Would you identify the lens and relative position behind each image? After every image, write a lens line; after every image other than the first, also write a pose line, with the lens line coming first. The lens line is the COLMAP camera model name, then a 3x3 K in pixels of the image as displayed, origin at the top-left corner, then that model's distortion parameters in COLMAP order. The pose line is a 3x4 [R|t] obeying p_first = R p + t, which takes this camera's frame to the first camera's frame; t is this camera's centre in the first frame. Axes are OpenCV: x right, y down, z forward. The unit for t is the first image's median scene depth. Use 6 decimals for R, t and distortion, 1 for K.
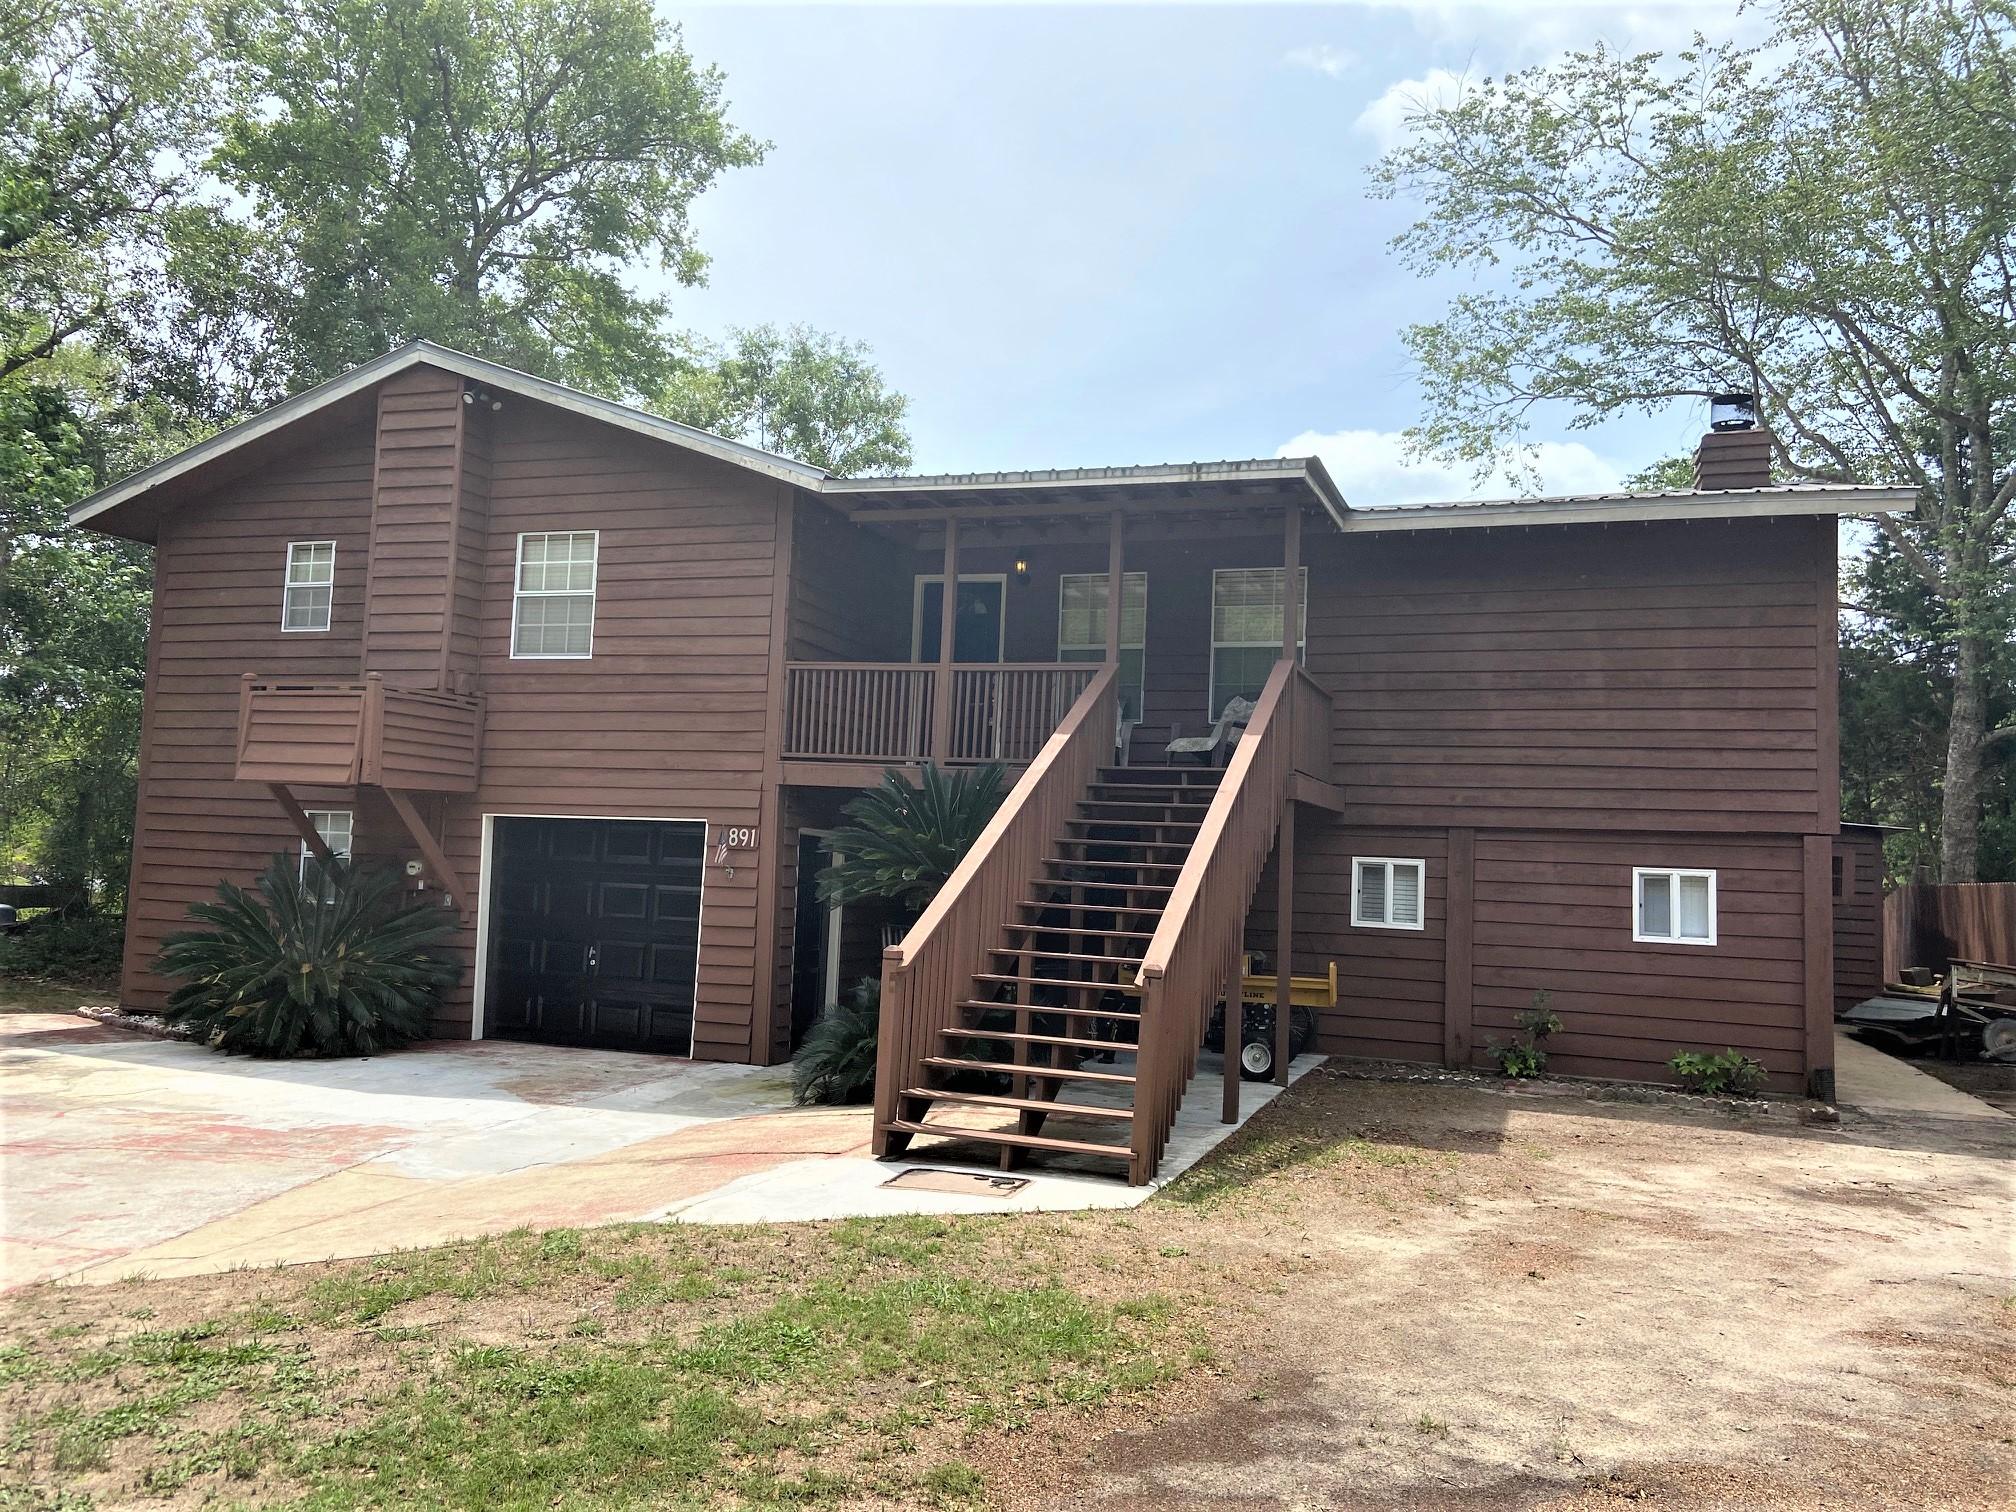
lens RADIAL K [[1512.1, 0, 1003.2], [0, 1512.1, 740.0], [0, 0, 1]] dist [0.113019, -0.142733]
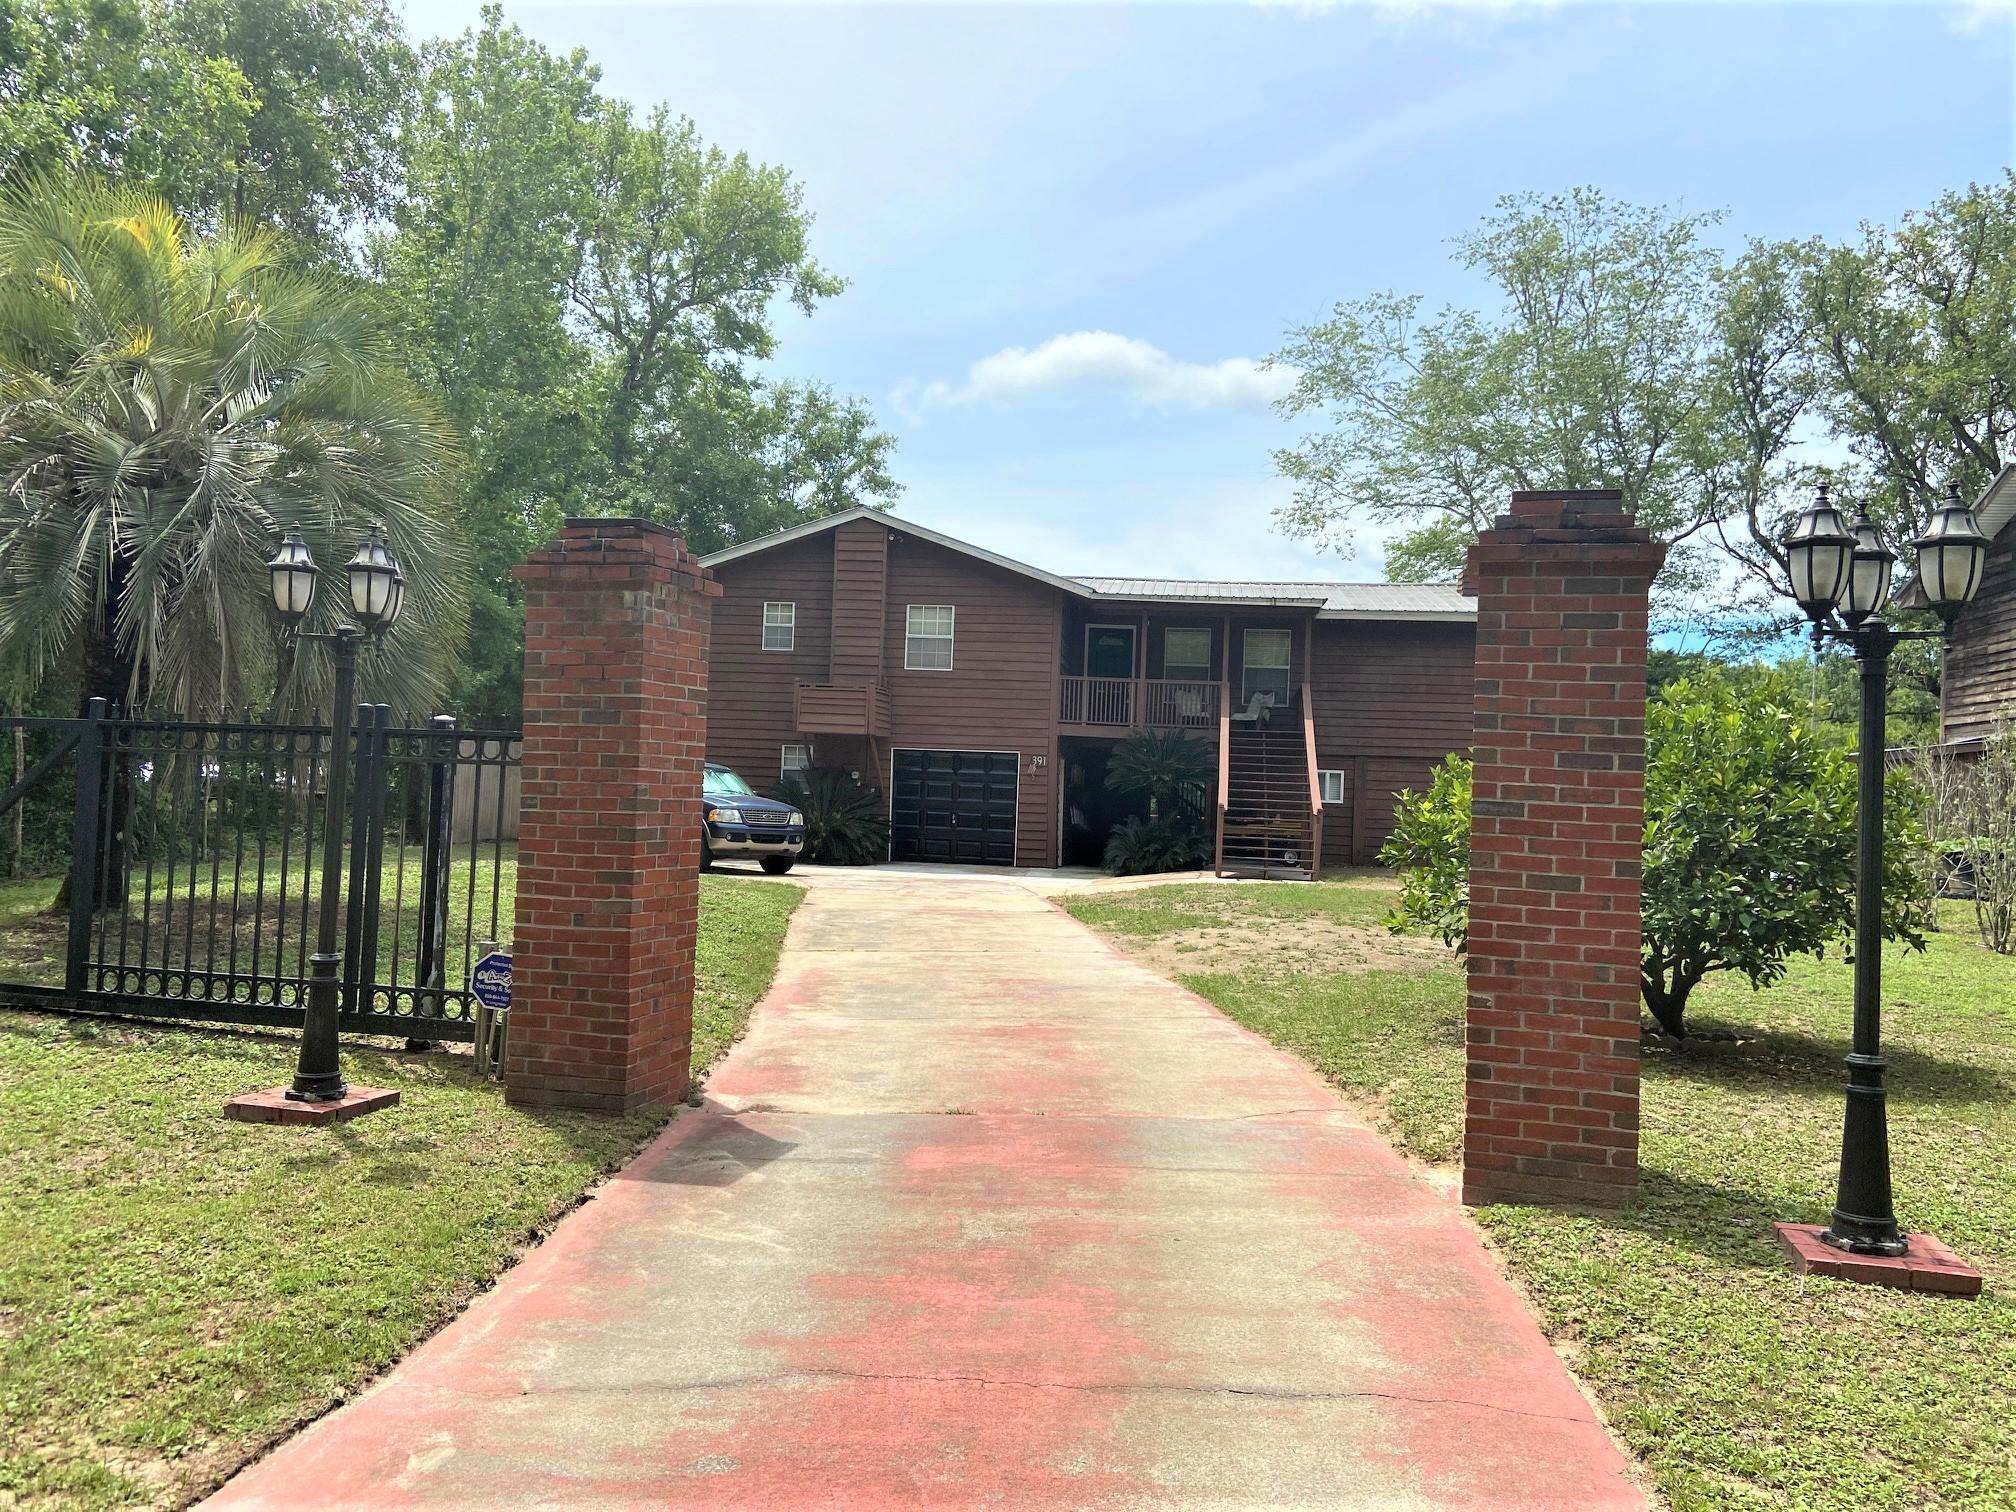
lens RADIAL K [[1512.1, 0, 1003.2], [0, 1512.1, 740.0], [0, 0, 1]] dist [0.113019, -0.142733]
pose [[0.978180, 0.003314, 0.207732, -0.625320], [-0.015941, 0.998122, 0.059142, -0.082147], [-0.207146, -0.061163, 0.976396, -0.967961]]
